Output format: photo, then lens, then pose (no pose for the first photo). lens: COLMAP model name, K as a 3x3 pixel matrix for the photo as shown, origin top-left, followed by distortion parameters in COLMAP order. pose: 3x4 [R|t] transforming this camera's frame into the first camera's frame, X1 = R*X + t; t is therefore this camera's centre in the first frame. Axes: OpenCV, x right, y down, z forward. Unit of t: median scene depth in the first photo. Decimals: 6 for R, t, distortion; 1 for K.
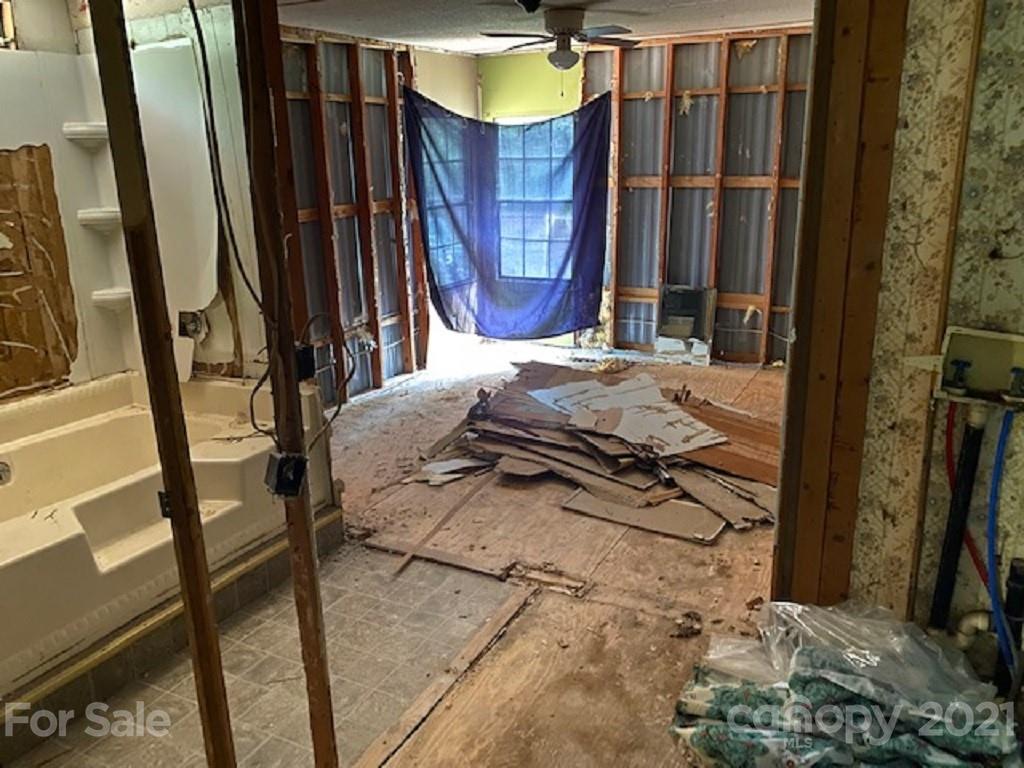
lens RADIAL K [[777.8, 0, 507.1], [0, 777.8, 366.5], [0, 0, 1]] dist [0.031336, -0.035112]
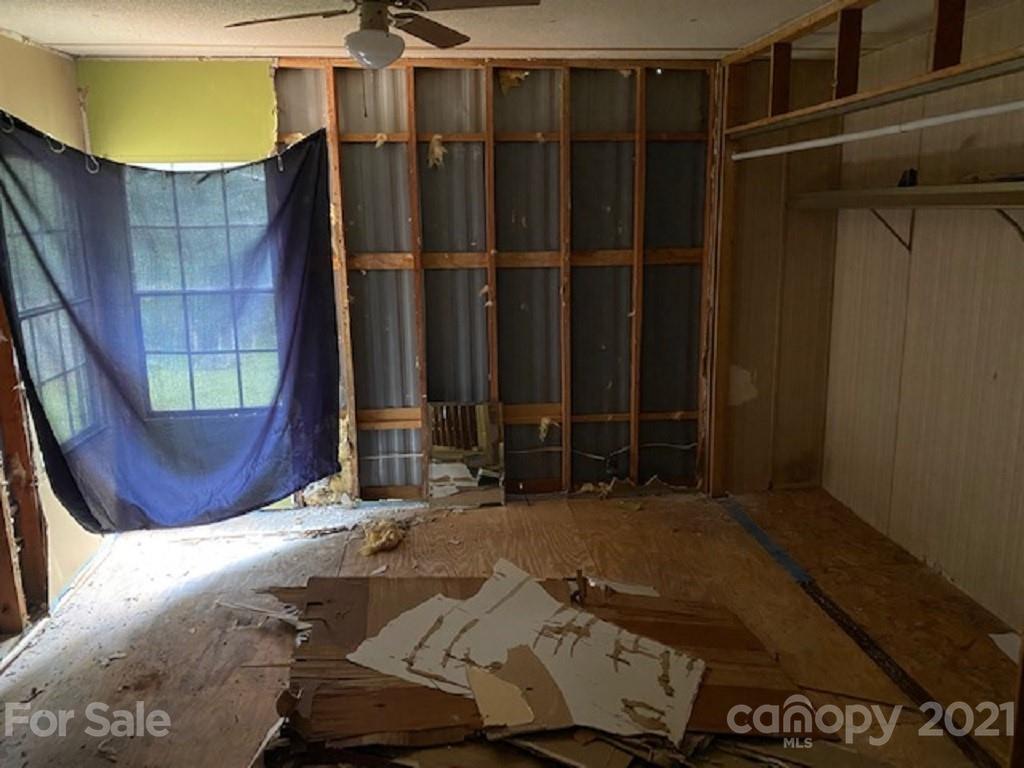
lens RADIAL K [[782.7, 0, 514.6], [0, 782.7, 379.9], [0, 0, 1]] dist [0.106035, -0.089964]
pose [[0.837451, -0.106883, 0.535959, -0.122137], [0.142768, 0.989421, -0.025764, -0.101039], [-0.527536, 0.098094, 0.843850, 0.370296]]
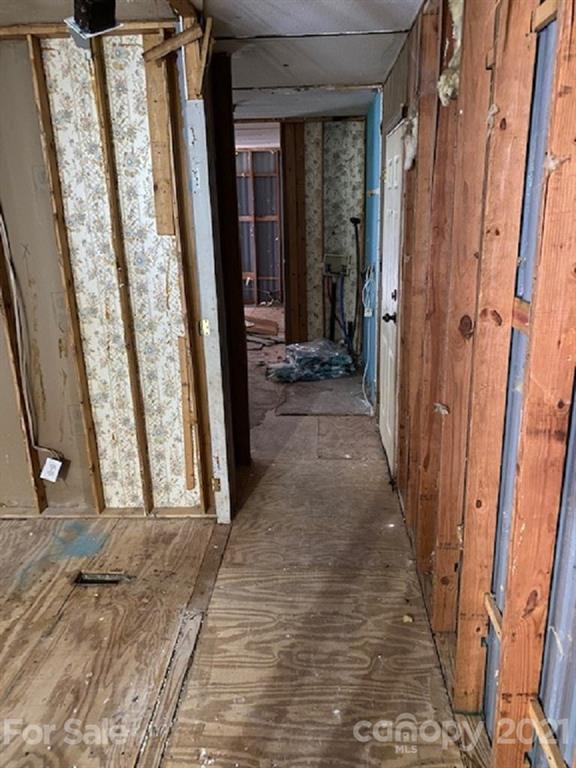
lens RADIAL K [[583.4, 0, 292.5], [0, 583.4, 371.5], [0, 0, 1]] dist [0.031336, -0.035112]
pose [[0.902986, -0.116946, 0.413448, -0.269428], [0.112725, 0.993021, 0.034686, 0.136995], [-0.414619, 0.015285, 0.909867, -0.498398]]
